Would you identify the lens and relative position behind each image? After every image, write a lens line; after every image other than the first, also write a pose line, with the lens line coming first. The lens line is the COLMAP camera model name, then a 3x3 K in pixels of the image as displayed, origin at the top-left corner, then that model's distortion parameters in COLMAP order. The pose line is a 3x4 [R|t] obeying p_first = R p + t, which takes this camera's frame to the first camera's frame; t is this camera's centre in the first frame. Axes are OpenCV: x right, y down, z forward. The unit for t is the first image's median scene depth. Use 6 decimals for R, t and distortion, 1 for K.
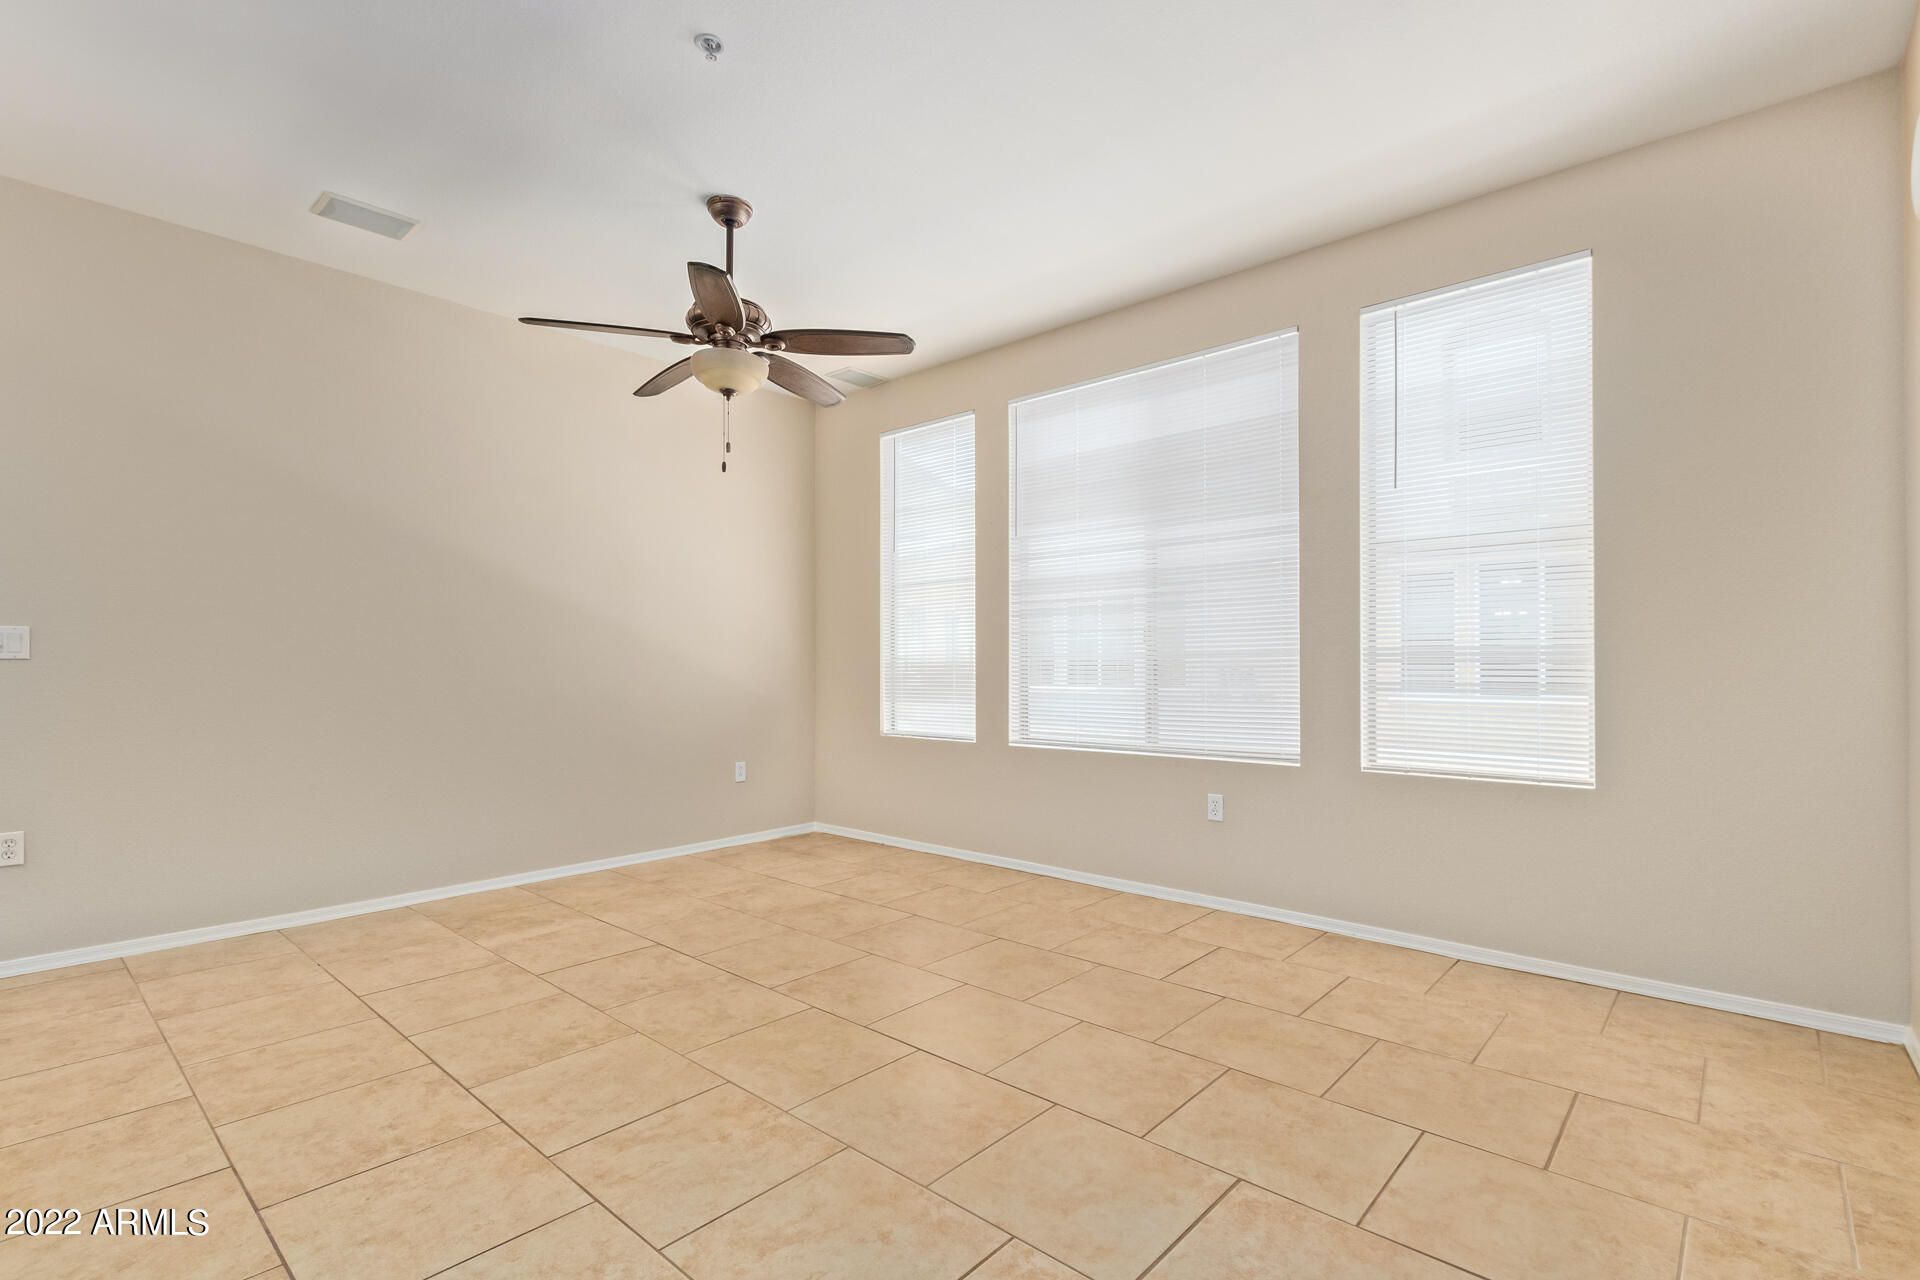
lens RADIAL K [[883.9, 0, 945.2], [0, 883.9, 650.5], [0, 0, 1]] dist [0.008608, -0.004066]
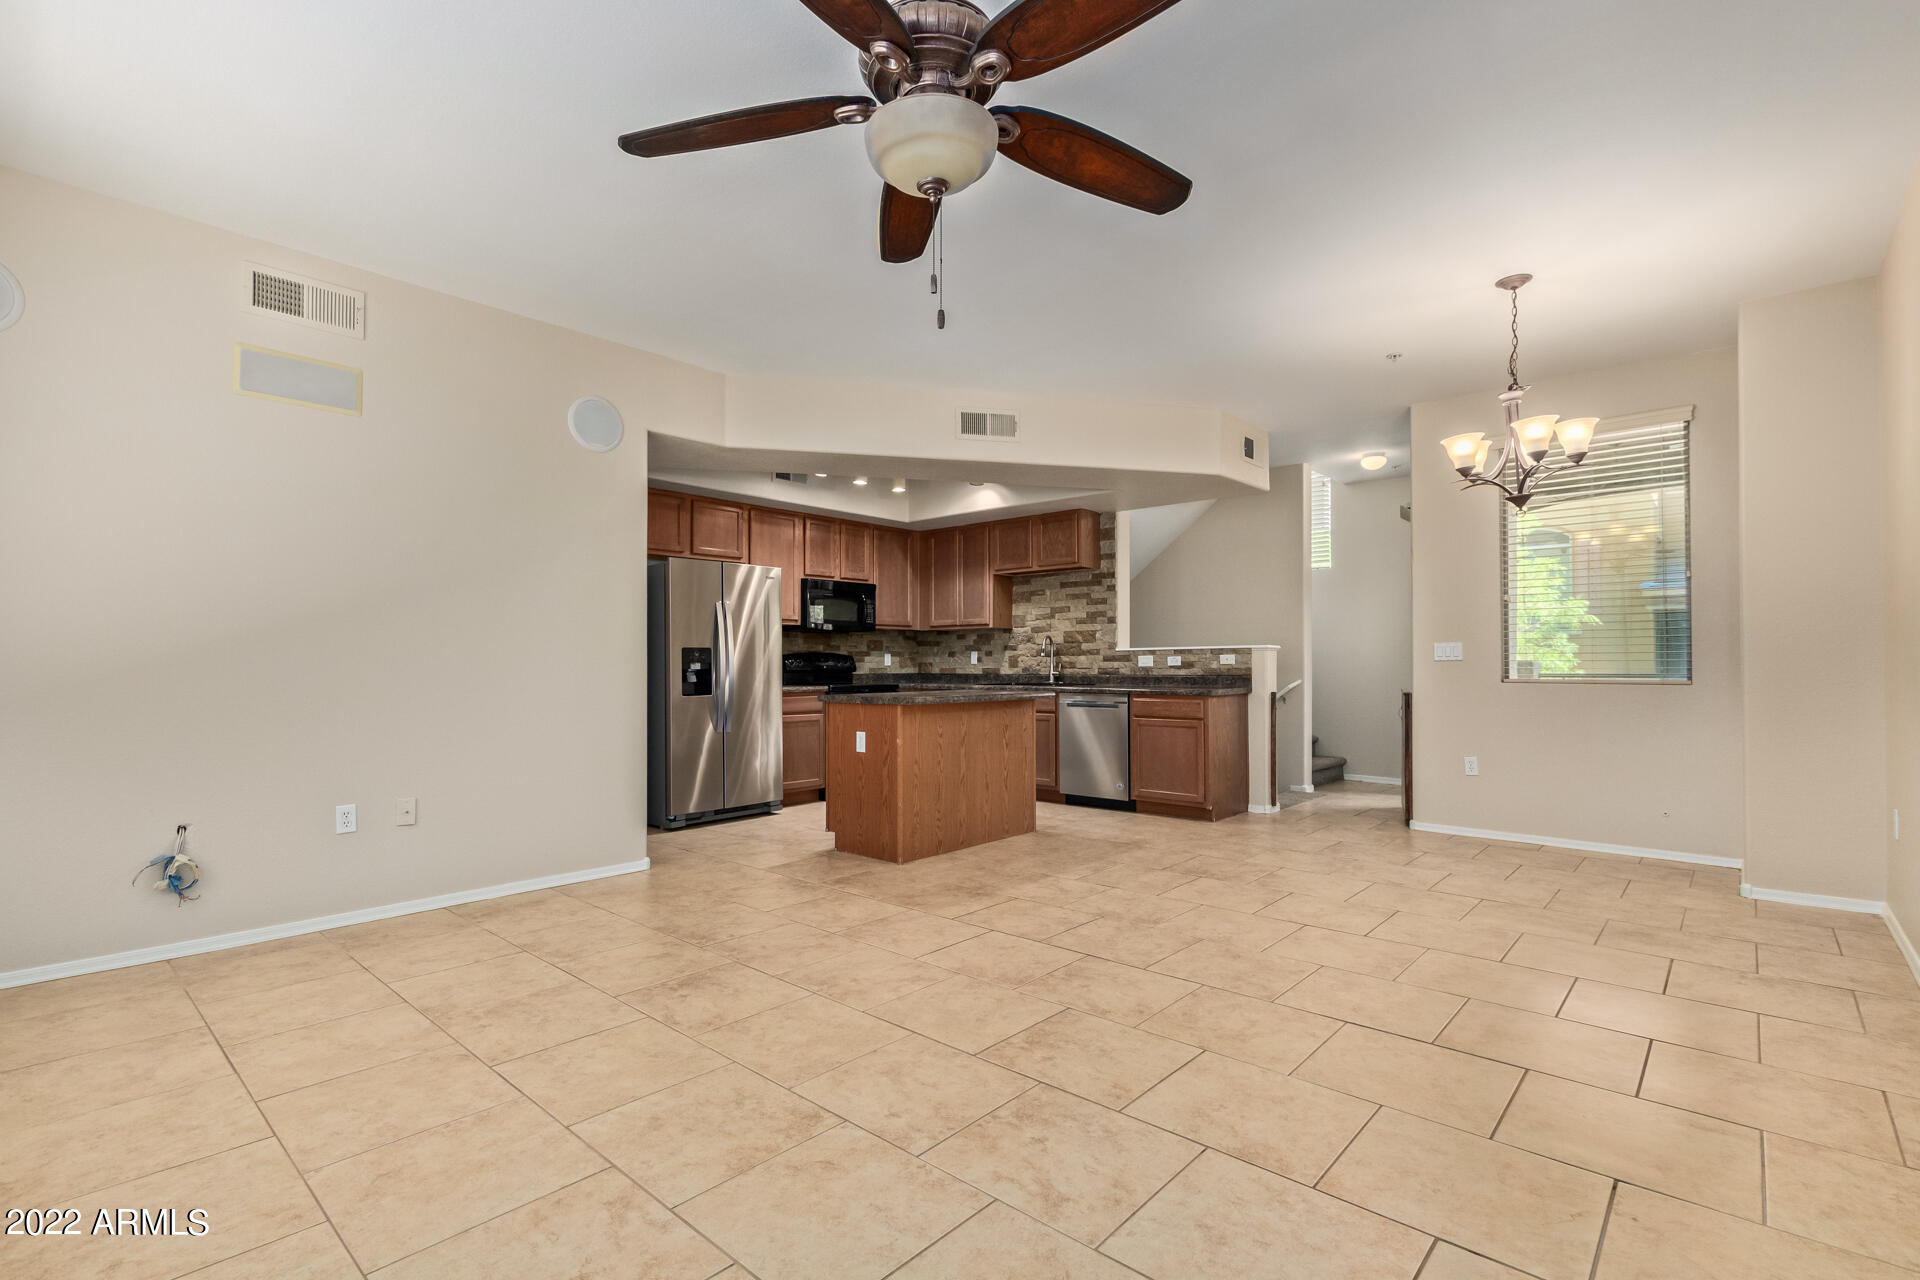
lens RADIAL K [[883.9, 0, 949.3], [0, 883.9, 656.8], [0, 0, 1]] dist [0.008608, -0.004066]
pose [[-0.999999, 0.000936, 0.000454, -0.273566], [0.000924, 0.999652, -0.026350, 0.022883], [-0.000479, -0.026350, -0.999653, 1.675487]]
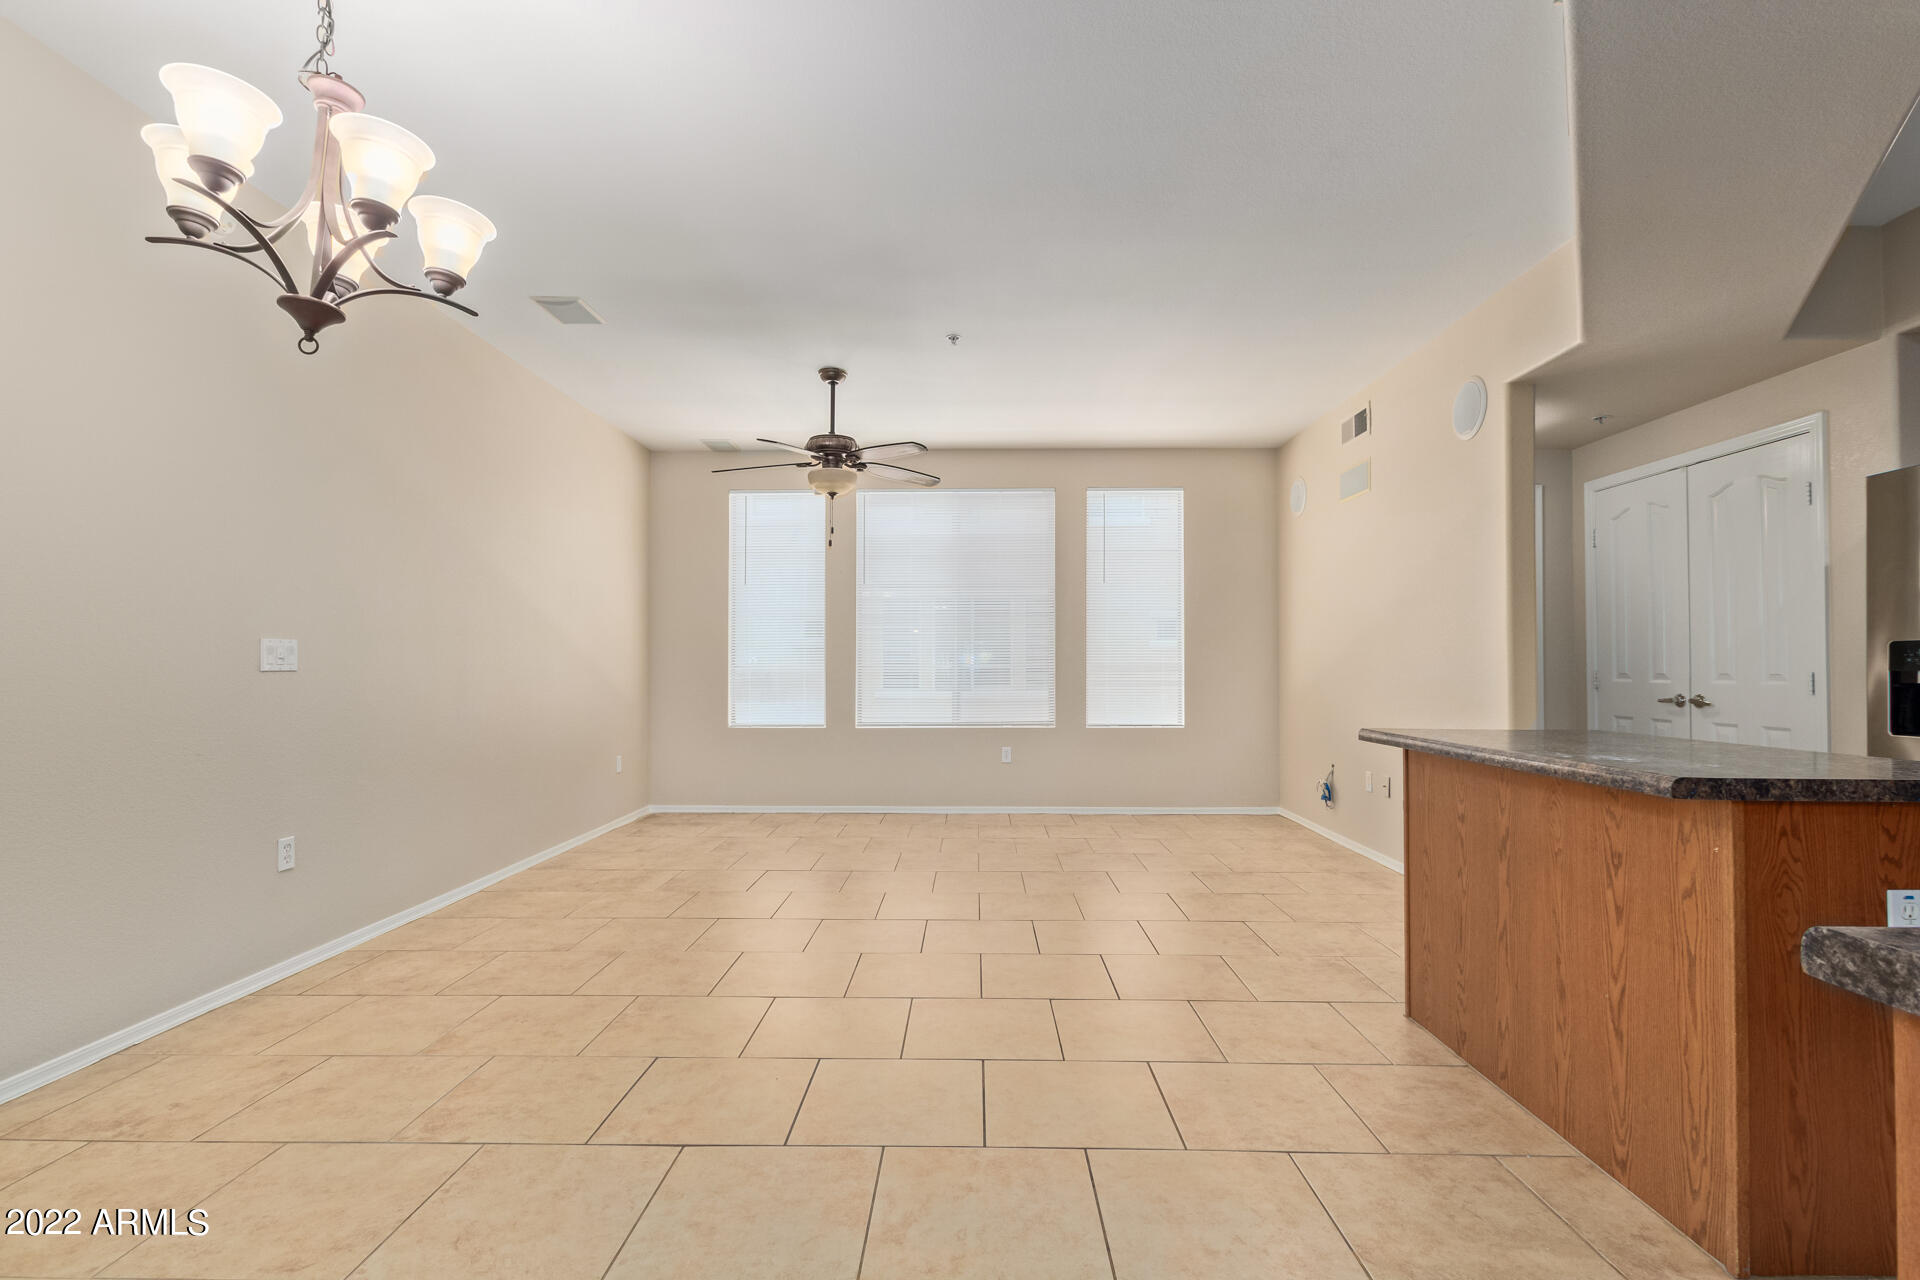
lens RADIAL K [[883.9, 0, 964.1], [0, 883.9, 651.0], [0, 0, 1]] dist [0.008608, -0.004066]
pose [[0.751581, 0.012795, 0.659516, -1.156504], [-0.011712, 0.999913, -0.006053, -0.018940], [-0.659536, -0.003175, 0.751666, -0.313956]]
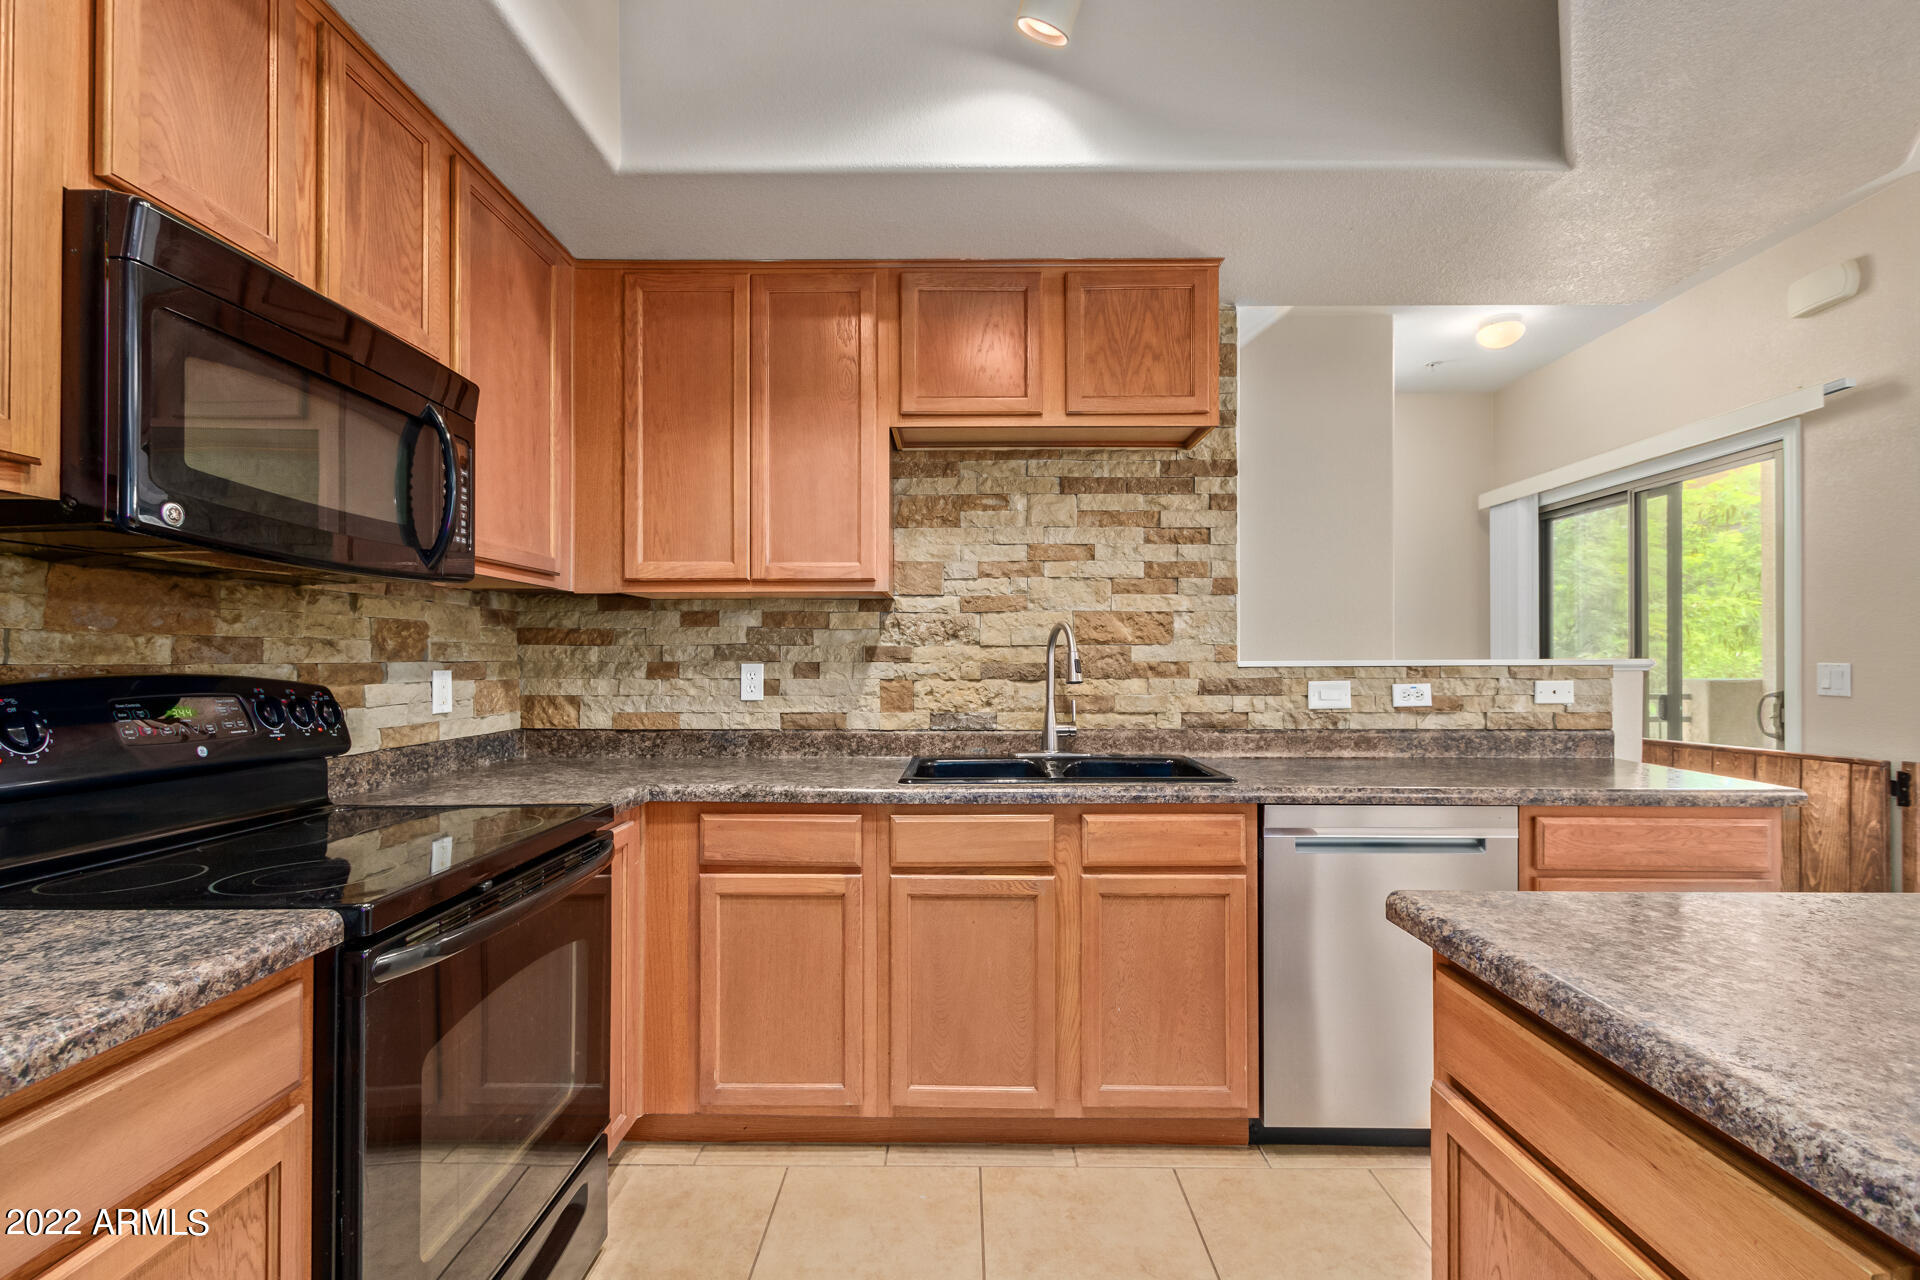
lens RADIAL K [[883.9, 0, 956.2], [0, 883.9, 655.8], [0, 0, 1]] dist [0.008608, -0.004066]
pose [[-0.747655, -0.004362, -0.664073, 0.096934], [0.009908, 0.999794, -0.017722, -0.053756], [0.664013, -0.019830, -0.747458, -0.205133]]
